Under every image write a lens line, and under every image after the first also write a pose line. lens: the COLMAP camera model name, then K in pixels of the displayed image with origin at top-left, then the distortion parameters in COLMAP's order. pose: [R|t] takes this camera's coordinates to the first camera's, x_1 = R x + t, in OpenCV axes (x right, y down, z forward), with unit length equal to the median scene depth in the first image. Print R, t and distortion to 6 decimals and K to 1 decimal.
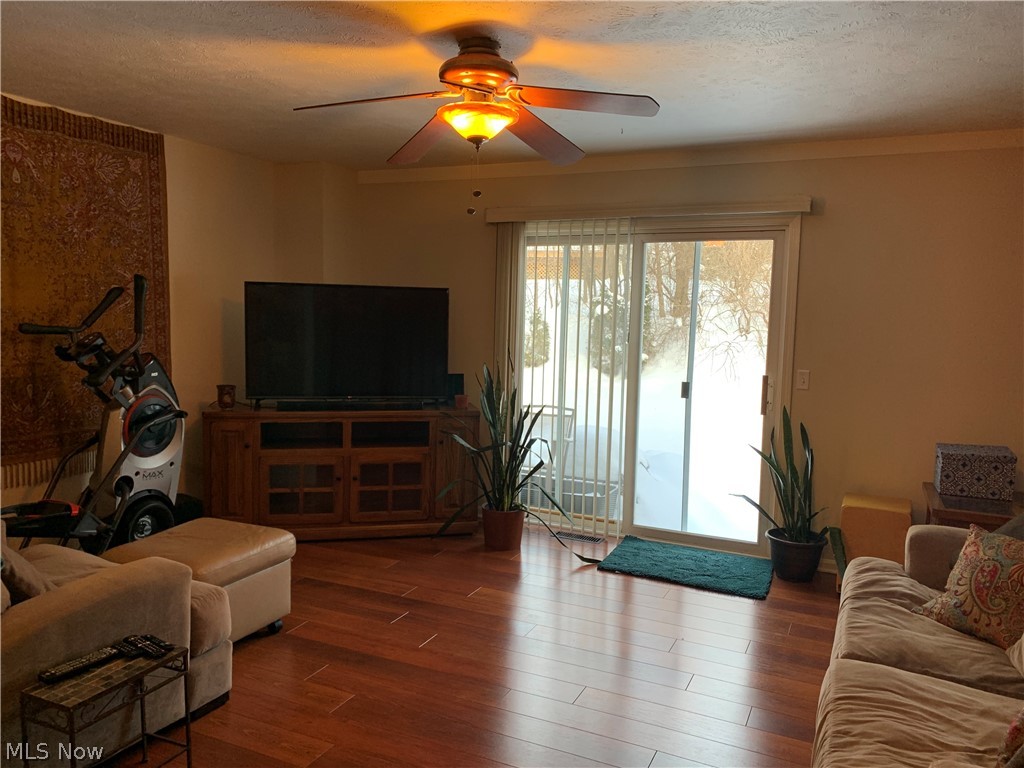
lens RADIAL K [[776.6, 0, 505.6], [0, 776.6, 383.9], [0, 0, 1]] dist [0.061568, -0.080553]
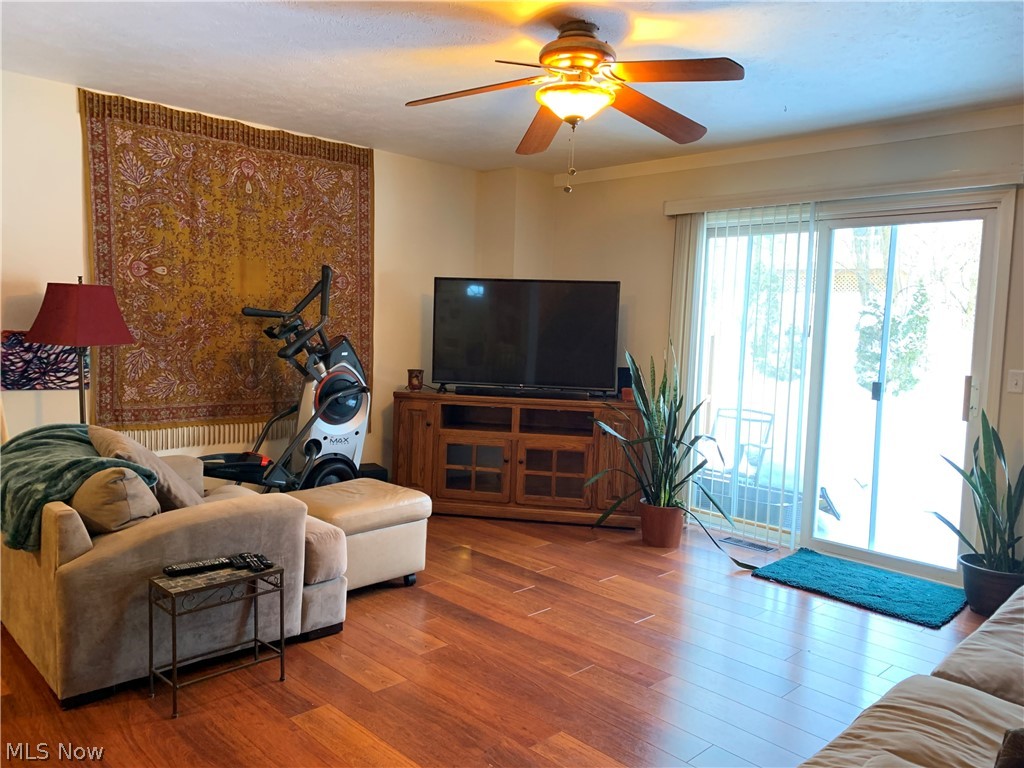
lens RADIAL K [[776.6, 0, 504.5], [0, 776.6, 377.6], [0, 0, 1]] dist [0.061568, -0.080553]
pose [[0.935741, 0.033839, -0.351061, 0.167683], [-0.044922, 0.998715, -0.023469, 0.037301], [0.349815, 0.037732, 0.936058, 0.008359]]
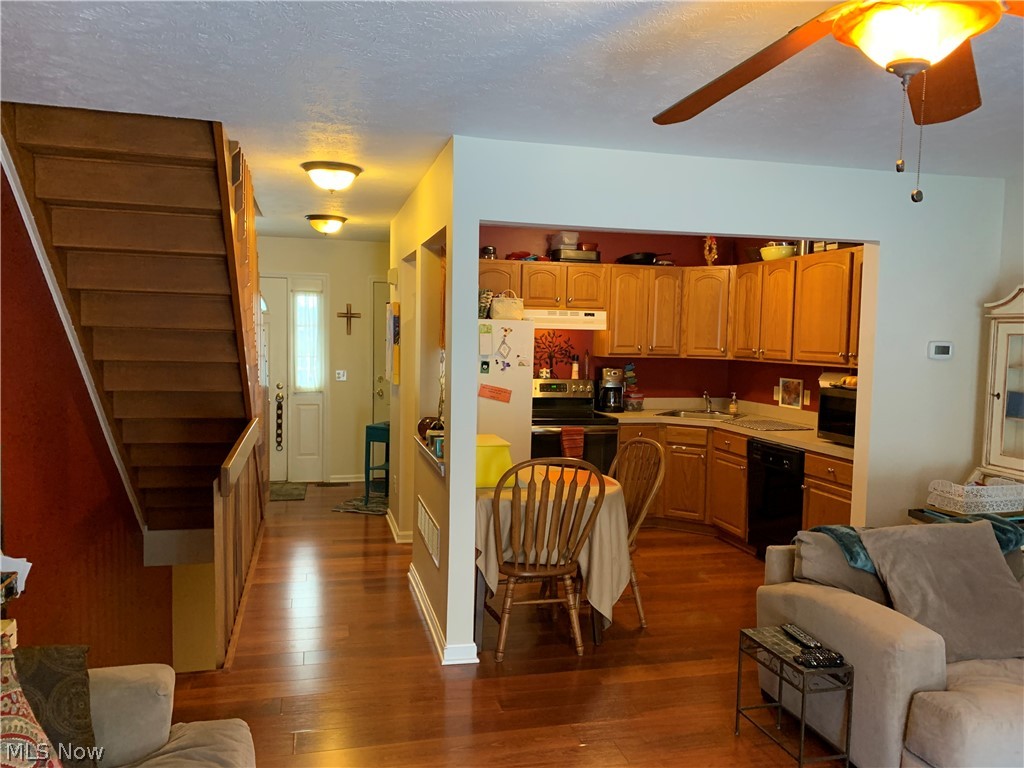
lens RADIAL K [[776.6, 0, 511.7], [0, 776.6, 392.2], [0, 0, 1]] dist [0.061568, -0.080553]
pose [[-0.768346, 0.008442, -0.639980, 0.347942], [-0.099534, 0.986172, 0.132507, -0.089889], [0.632249, 0.165511, -0.756880, 0.844060]]
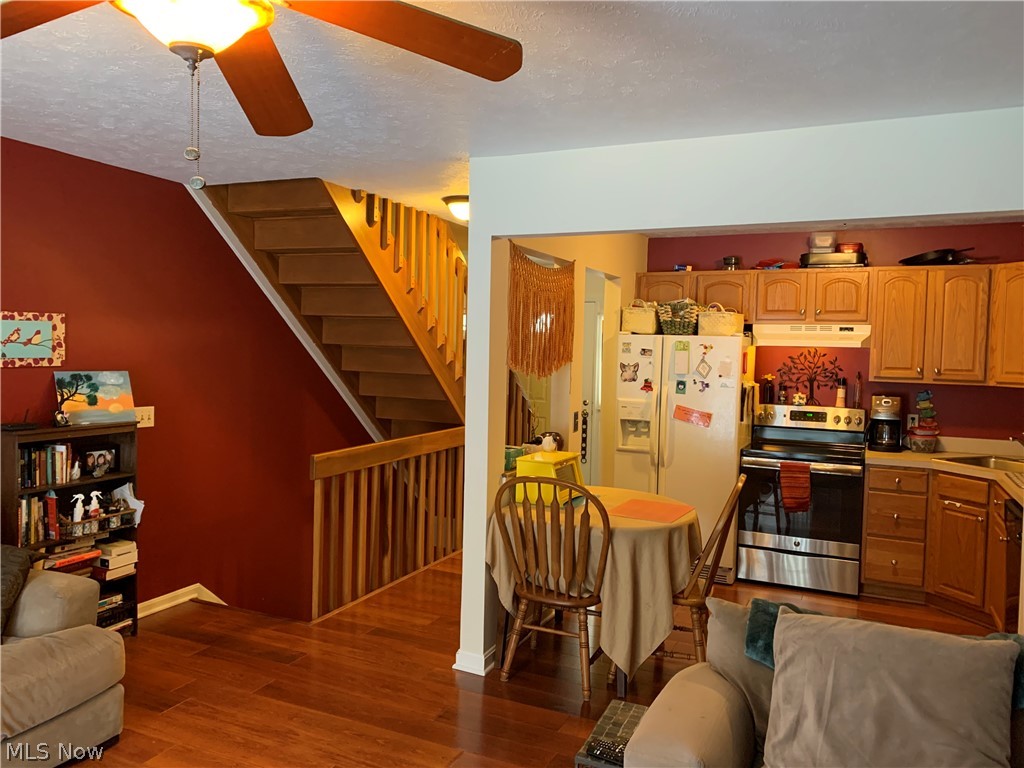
lens RADIAL K [[776.6, 0, 507.9], [0, 776.6, 380.3], [0, 0, 1]] dist [0.061568, -0.080553]
pose [[-0.998841, -0.047375, -0.008471, -0.174501], [-0.048089, 0.989416, 0.136908, -0.118087], [0.001895, 0.137157, -0.990547, 1.023726]]
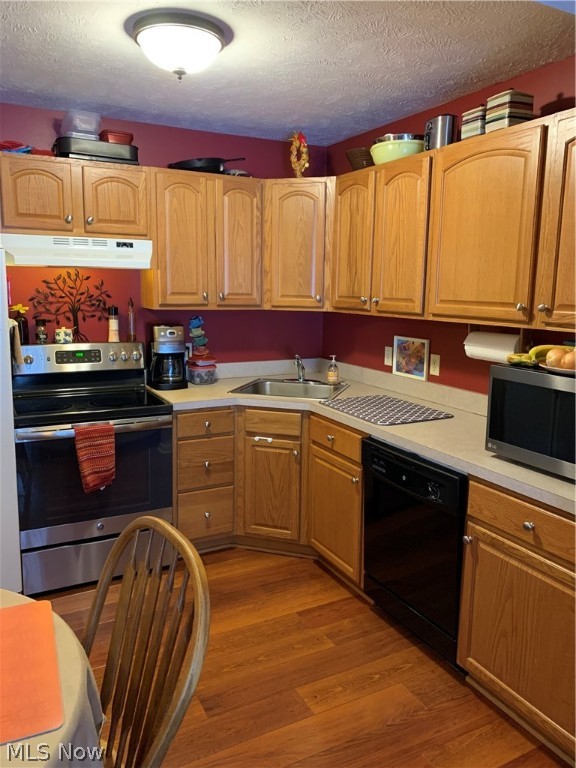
lens RADIAL K [[582.5, 0, 283.3], [0, 582.5, 381.8], [0, 0, 1]] dist [0.061568, -0.080553]
pose [[-0.602194, 0.099504, -0.792124, -0.234734], [-0.105836, 0.973495, 0.202747, -0.057757], [0.791303, 0.205928, -0.575702, 0.408361]]
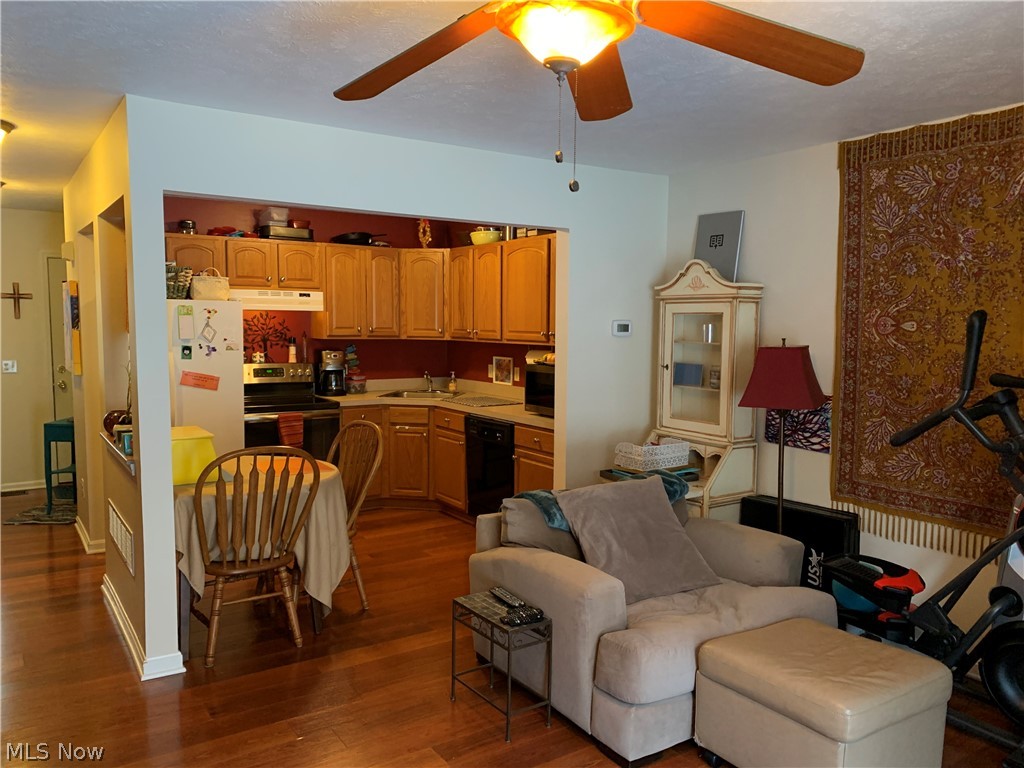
lens RADIAL K [[776.6, 0, 513.7], [0, 776.6, 391.5], [0, 0, 1]] dist [0.061568, -0.080553]
pose [[-0.508223, 0.049802, -0.859785, 0.330270], [-0.105008, 0.987295, 0.119259, -0.091207], [0.854800, 0.150894, -0.496536, 0.858075]]
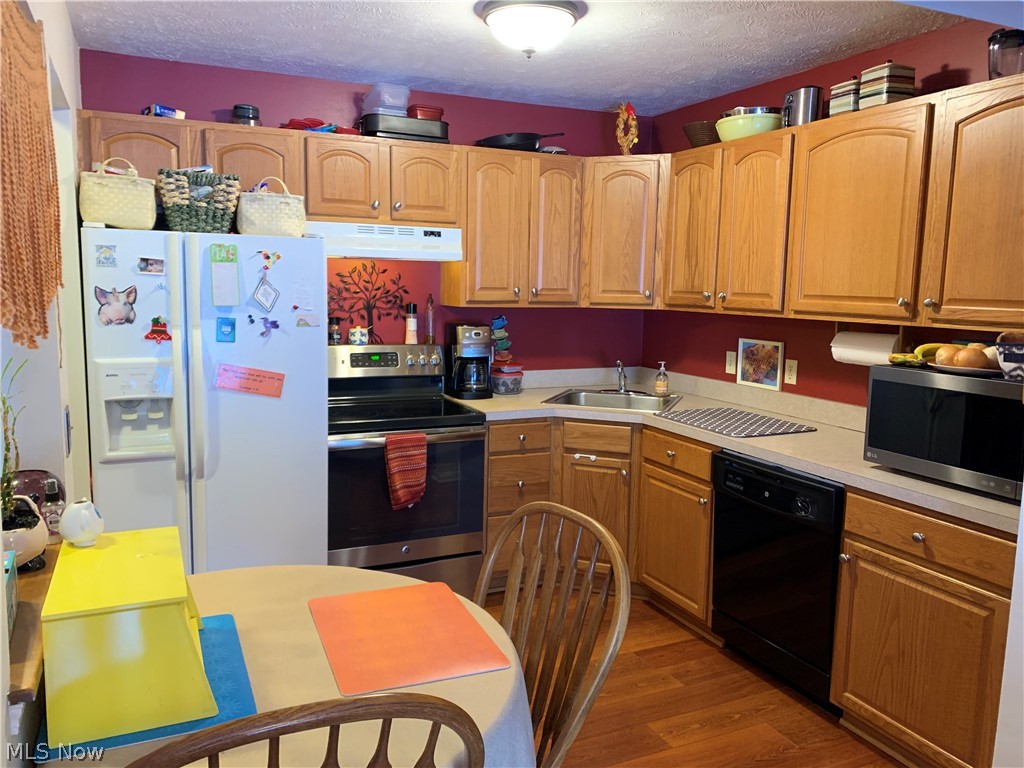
lens RADIAL K [[776.6, 0, 498.8], [0, 776.6, 387.7], [0, 0, 1]] dist [0.061568, -0.080553]
pose [[-0.645067, 0.069850, -0.760926, -0.093215], [-0.105917, 0.978027, 0.179569, -0.050286], [0.756749, 0.196429, -0.623495, 0.420590]]
